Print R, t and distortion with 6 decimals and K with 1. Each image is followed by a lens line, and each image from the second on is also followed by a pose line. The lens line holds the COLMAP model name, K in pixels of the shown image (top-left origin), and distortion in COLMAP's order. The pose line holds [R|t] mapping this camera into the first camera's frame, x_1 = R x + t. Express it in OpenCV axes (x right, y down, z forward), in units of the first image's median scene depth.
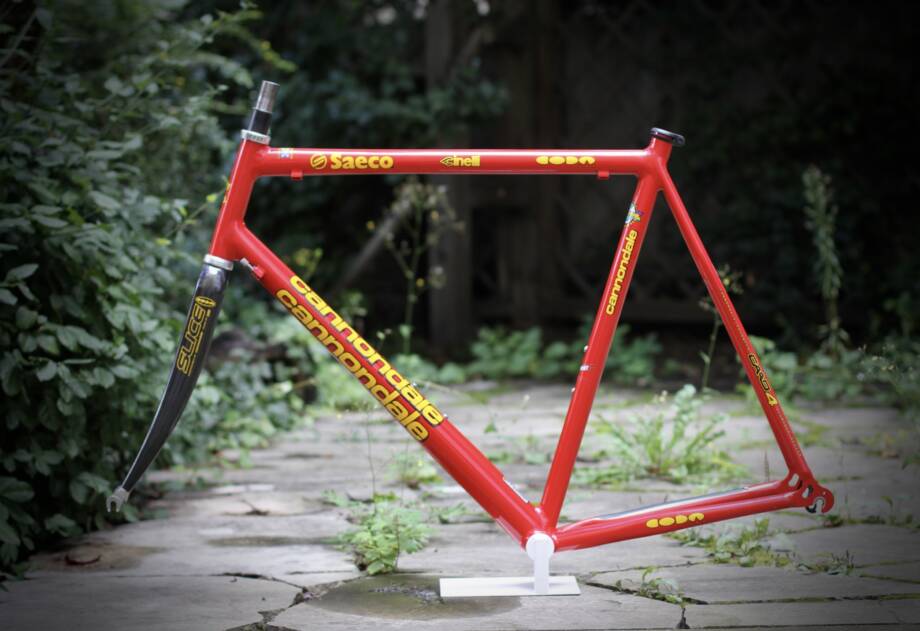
lens RADIAL K [[1929.1, 0, 460.0], [0, 1929.1, 315.5], [0, 0, 1]] dist [-0.292660, -0.062430]
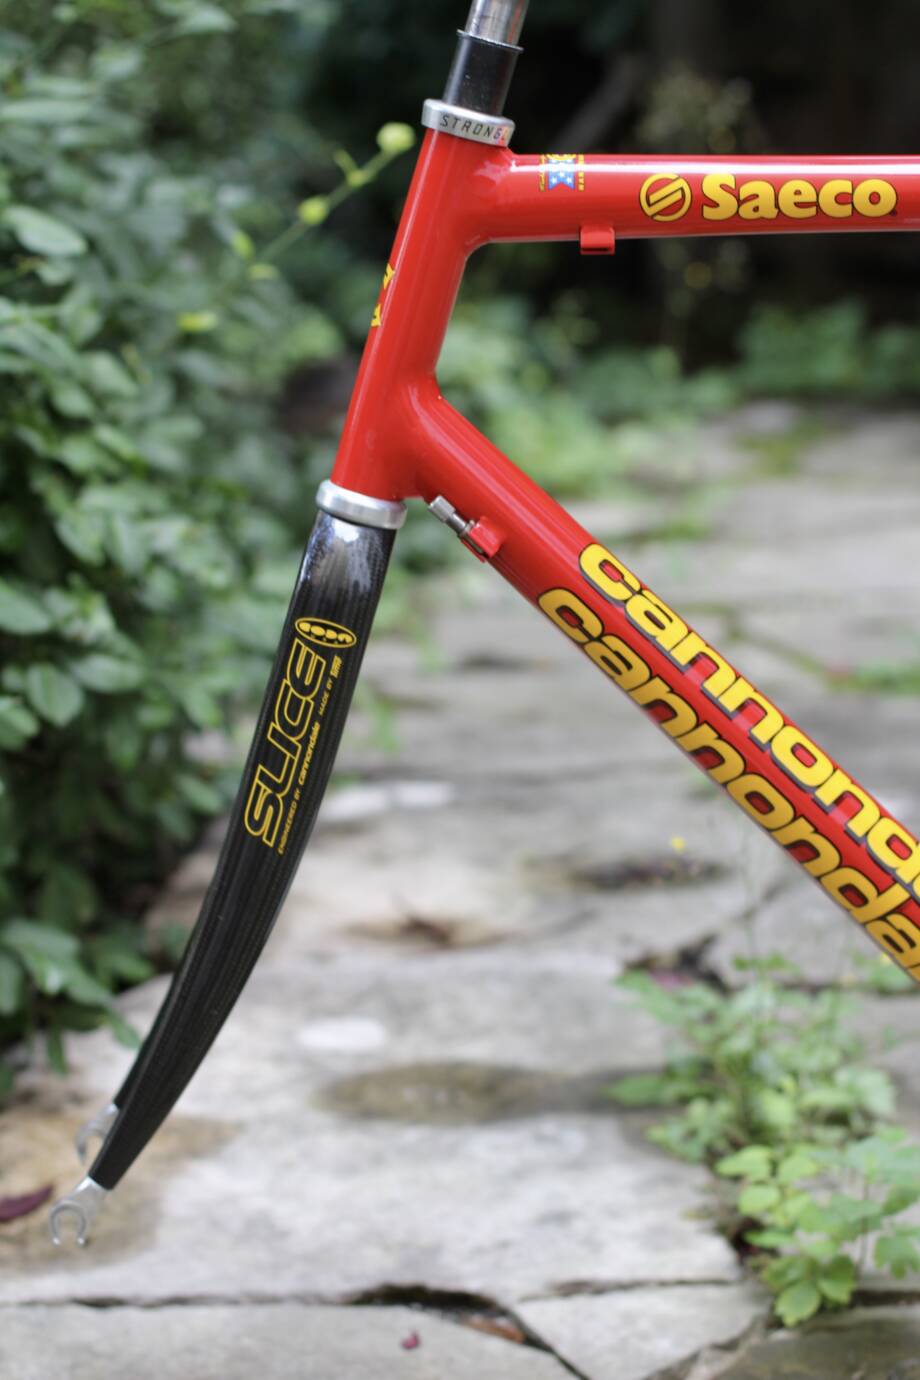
lens RADIAL K [[2831.9, 0, 460.0], [0, 2831.9, 690.0], [0, 0, 1]] dist [-0.118766, -0.592151]
pose [[0.997811, -0.004359, -0.065988, -0.076799], [0.015417, 0.985665, 0.168009, -0.078304], [0.064310, -0.168658, 0.983574, 0.516611]]
